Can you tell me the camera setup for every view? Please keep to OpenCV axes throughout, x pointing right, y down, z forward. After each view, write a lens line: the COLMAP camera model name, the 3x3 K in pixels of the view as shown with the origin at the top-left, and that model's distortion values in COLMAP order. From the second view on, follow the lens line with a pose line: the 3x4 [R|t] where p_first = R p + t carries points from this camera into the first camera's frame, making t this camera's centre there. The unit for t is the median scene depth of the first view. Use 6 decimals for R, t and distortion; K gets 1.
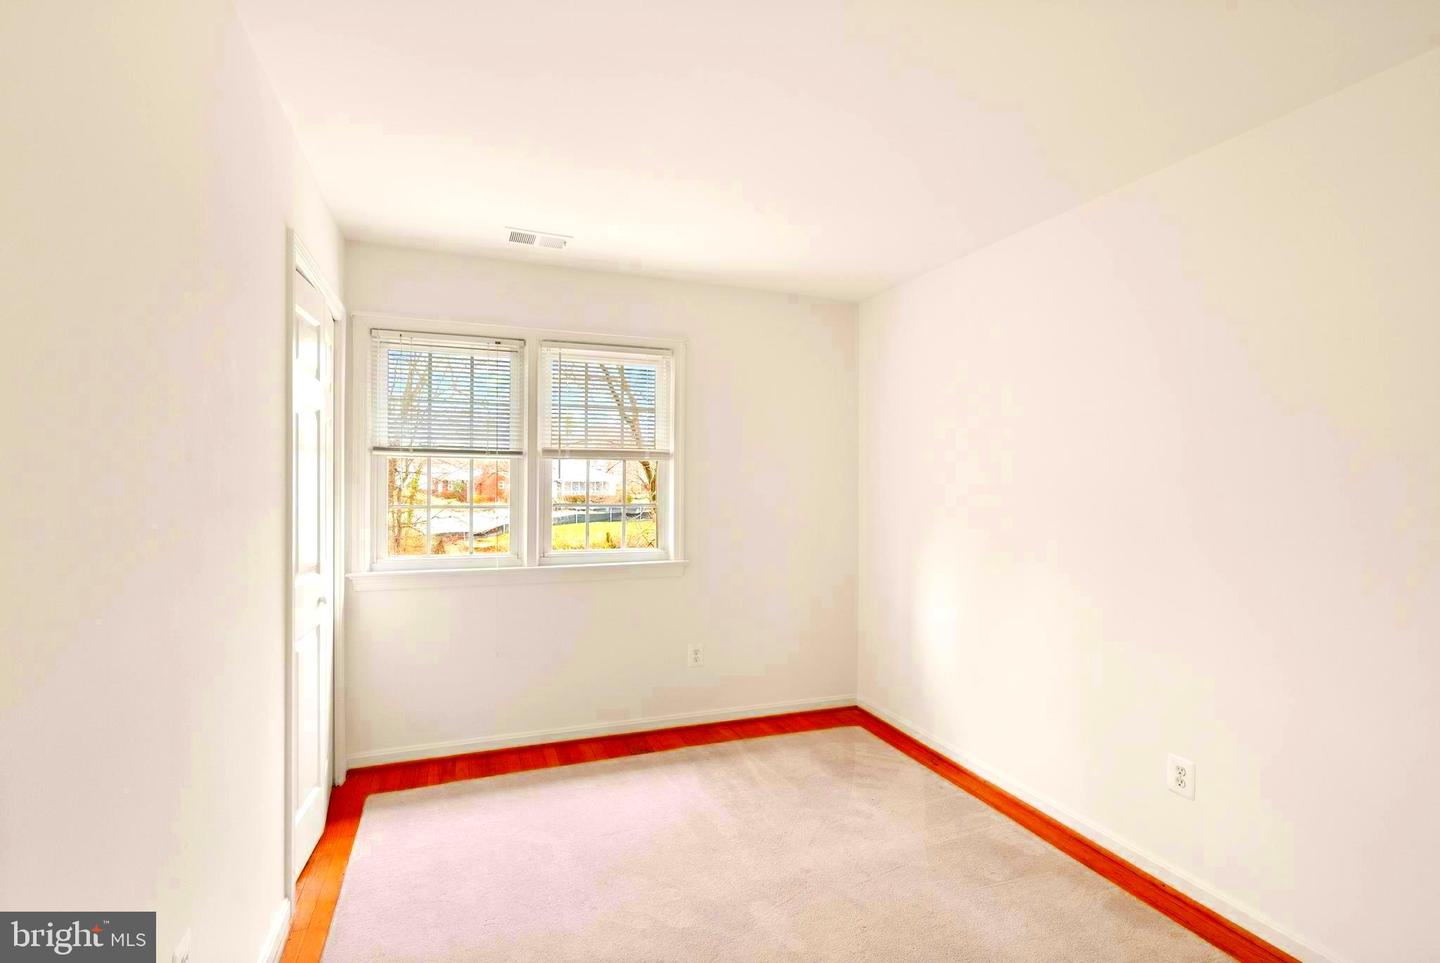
lens RADIAL K [[667.8, 0, 718.6], [0, 667.8, 482.1], [0, 0, 1]] dist [-0.004428, -0.000199]
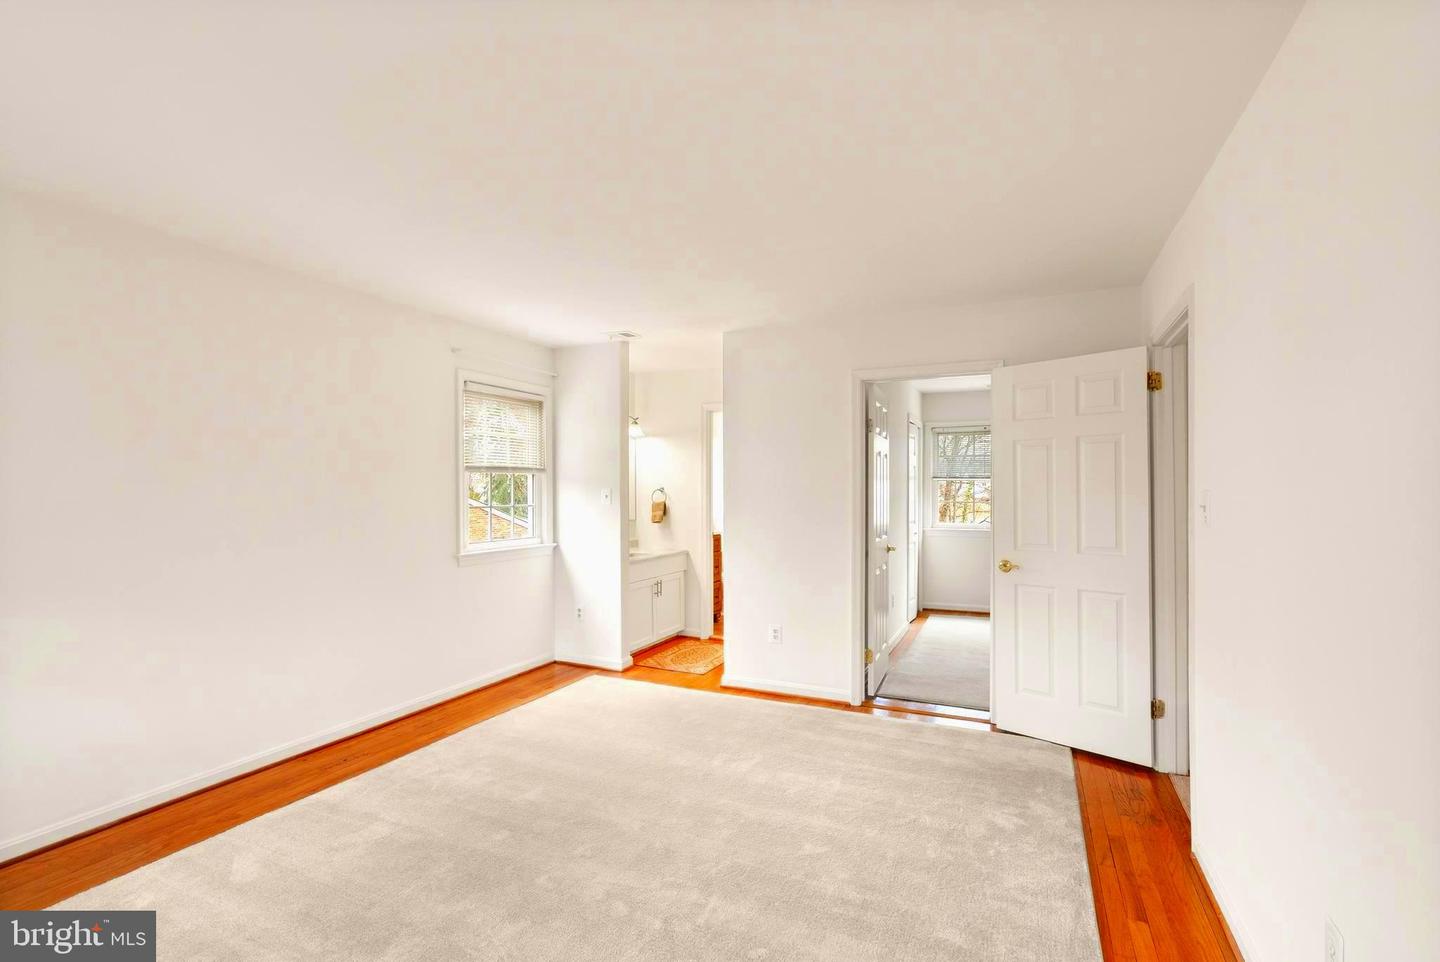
lens RADIAL K [[667.8, 0, 719.1], [0, 667.8, 485.8], [0, 0, 1]] dist [-0.004428, -0.000199]
pose [[0.707568, -0.002774, -0.706639, 0.691154], [-0.003777, 0.999963, -0.007707, -0.000367], [0.706635, 0.008122, 0.707532, -1.354493]]
